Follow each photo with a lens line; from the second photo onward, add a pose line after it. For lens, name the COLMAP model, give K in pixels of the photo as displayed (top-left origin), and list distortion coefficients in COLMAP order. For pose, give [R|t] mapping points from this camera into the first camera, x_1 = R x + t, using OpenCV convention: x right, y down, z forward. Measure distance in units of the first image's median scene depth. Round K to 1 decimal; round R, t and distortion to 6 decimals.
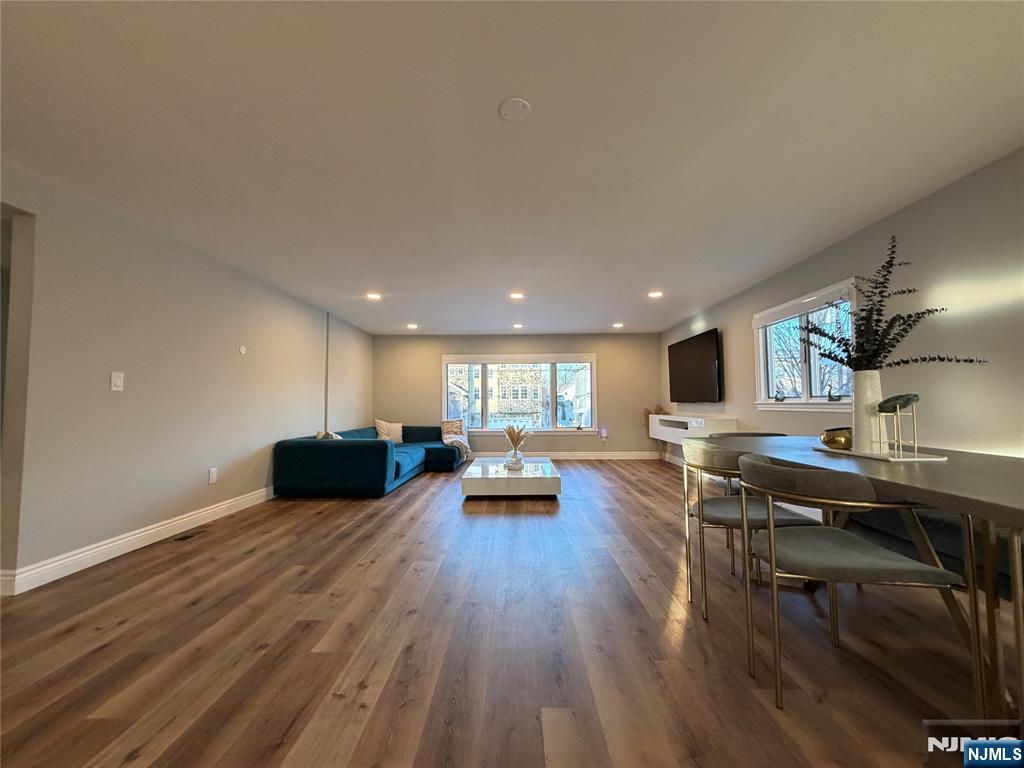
lens RADIAL K [[406.7, 0, 512.0], [0, 406.7, 384.0], [0, 0, 1]] dist [-0.000196, -0.000507]
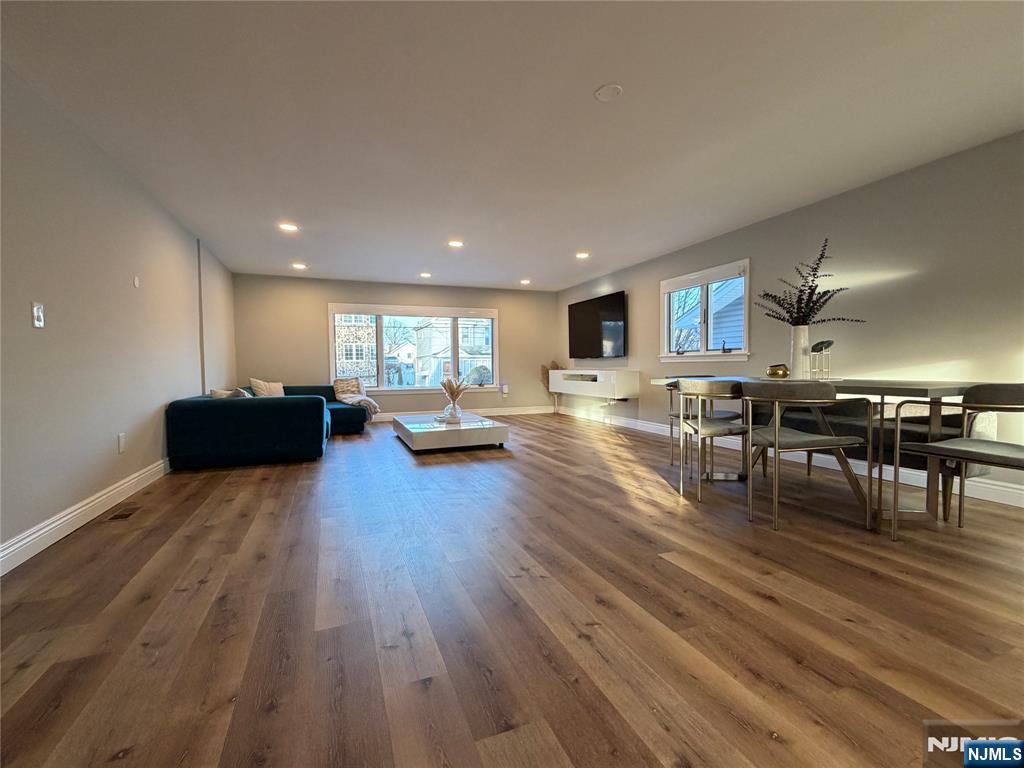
lens RADIAL K [[453.2, 0, 514.3], [0, 453.2, 384.5], [0, 0, 1]] dist [-0.000369, -0.000134]
pose [[0.923379, -0.017199, 0.383505, -0.350498], [-0.016137, 0.996374, 0.083538, 0.027928], [-0.383551, -0.083326, 0.919753, -0.076756]]
